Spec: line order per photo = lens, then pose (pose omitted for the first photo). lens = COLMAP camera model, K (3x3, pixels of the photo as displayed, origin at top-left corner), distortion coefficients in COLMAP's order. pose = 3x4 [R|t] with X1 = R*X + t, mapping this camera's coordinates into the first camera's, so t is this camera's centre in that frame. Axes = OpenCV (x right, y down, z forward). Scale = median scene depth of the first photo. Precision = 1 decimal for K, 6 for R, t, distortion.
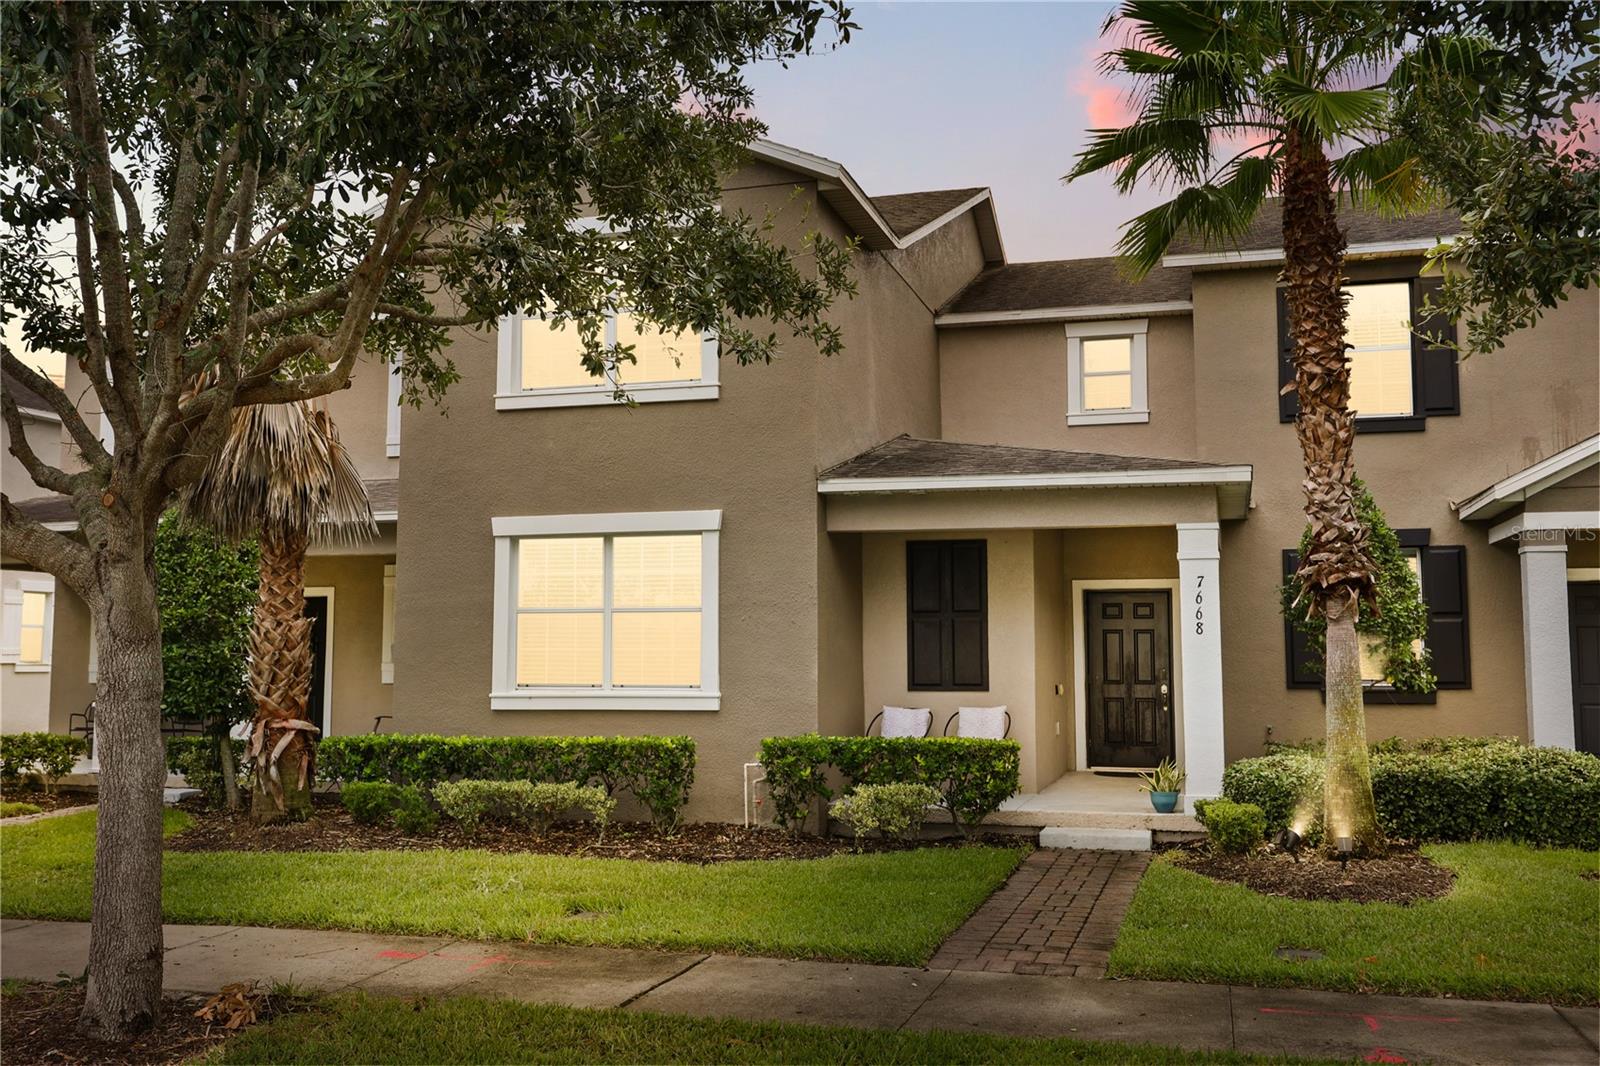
lens RADIAL K [[1529.8, 0, 801.8], [0, 1529.8, 532.5], [0, 0, 1]] dist [0.025359, 0.000000]
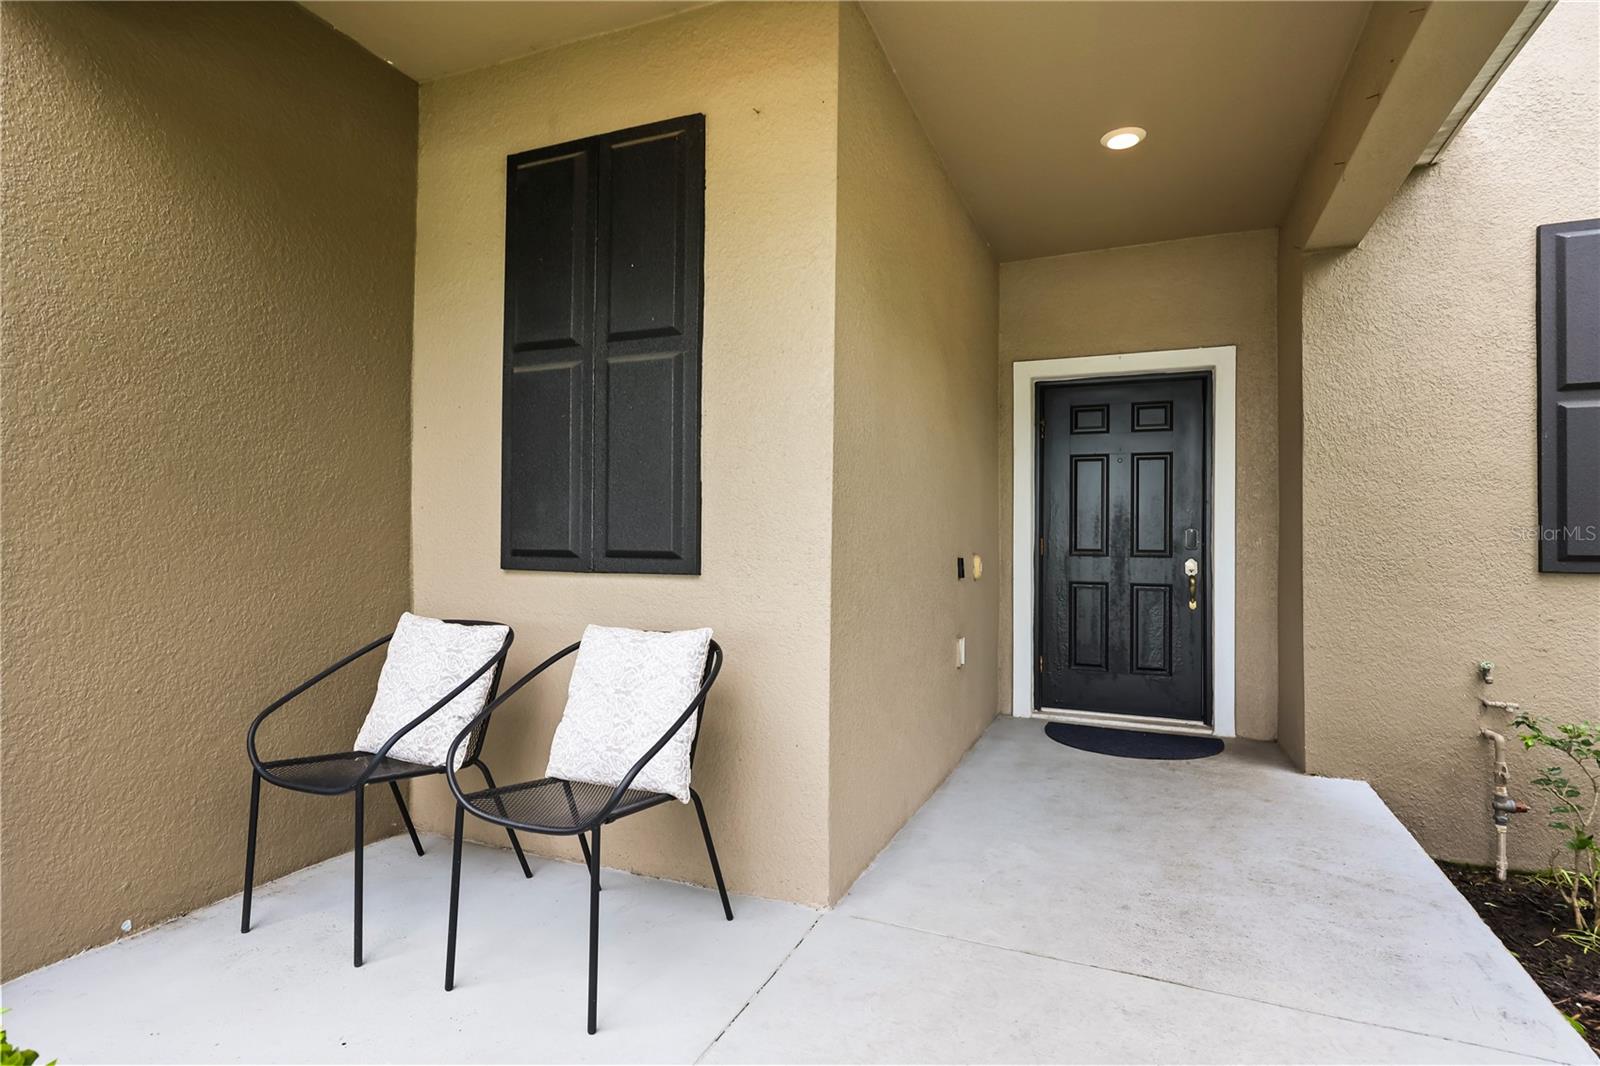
lens RADIAL K [[802.6, 0, 799.3], [0, 802.6, 535.9], [0, 0, 1]] dist [0.001825, 0.000349]
pose [[0.990027, 0.007552, -0.140672, 0.215717], [0.003489, 0.996942, 0.078073, 0.105133], [0.140831, -0.077785, 0.986973, 1.071249]]
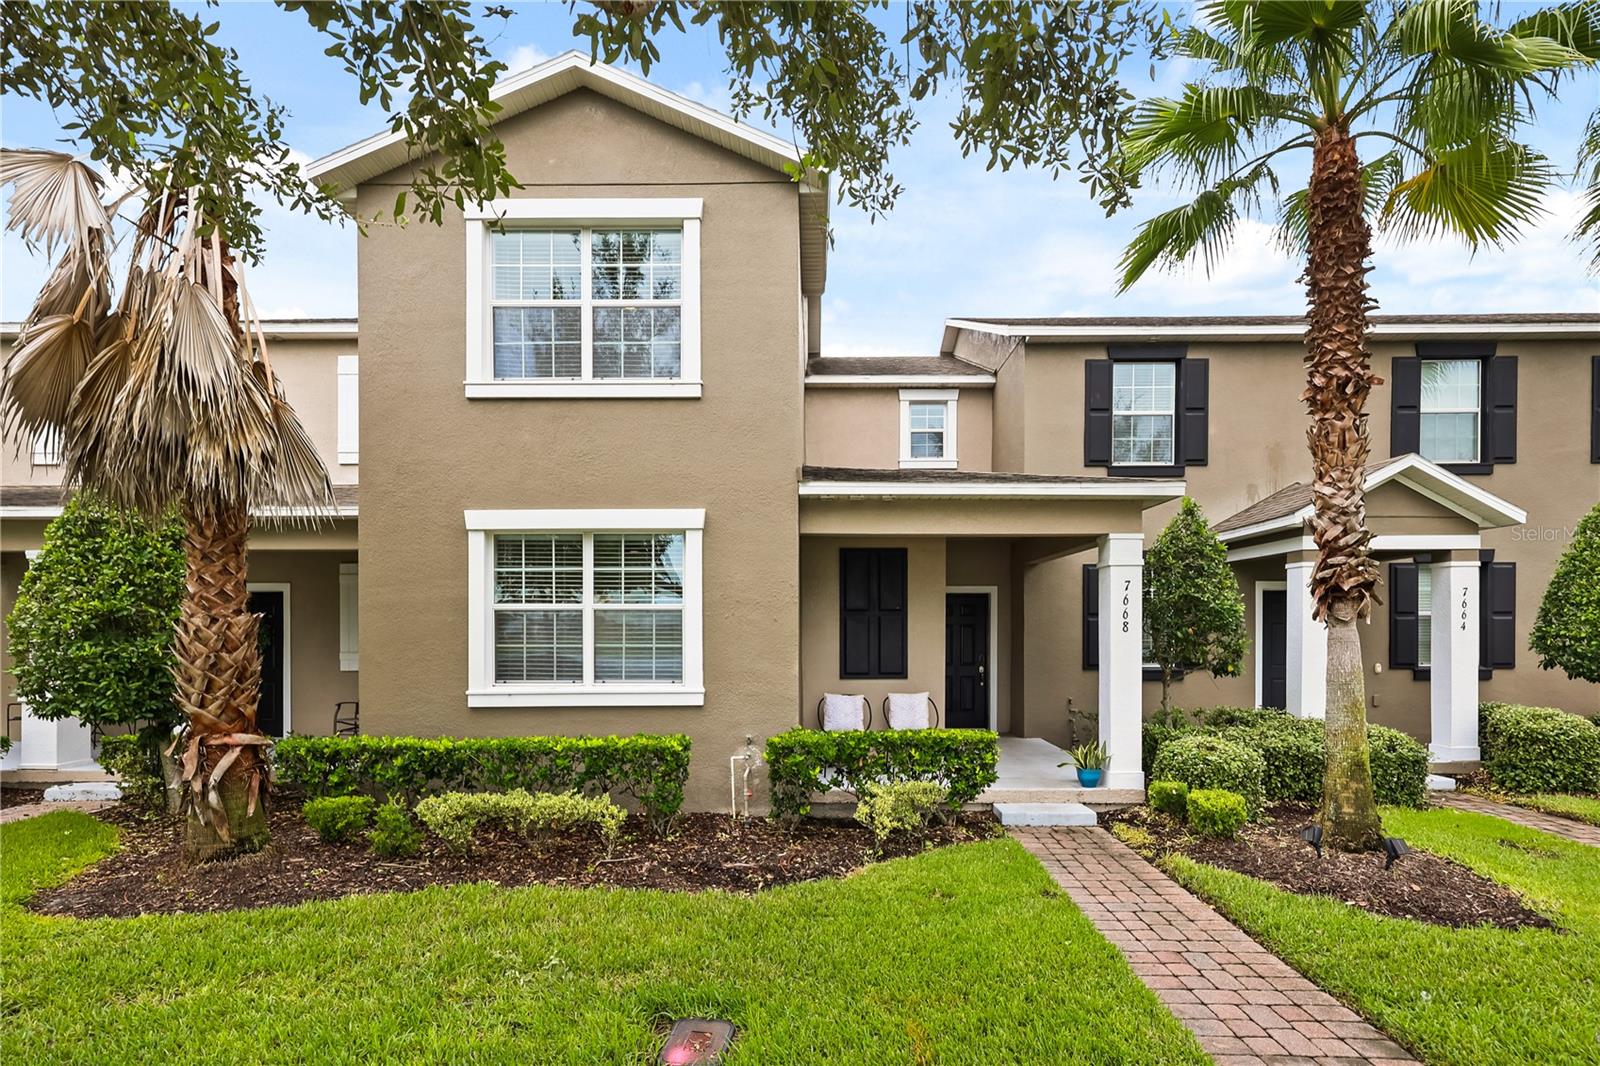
lens RADIAL K [[884.0, 0, 791.4], [0, 884.0, 648.1], [0, 0, 1]] dist [0.012157, -0.000101]
pose [[0.977053, -0.002187, 0.212987, -0.129862], [-0.018333, 0.995373, 0.094321, 0.022073], [-0.212208, -0.096061, 0.972492, 0.437209]]
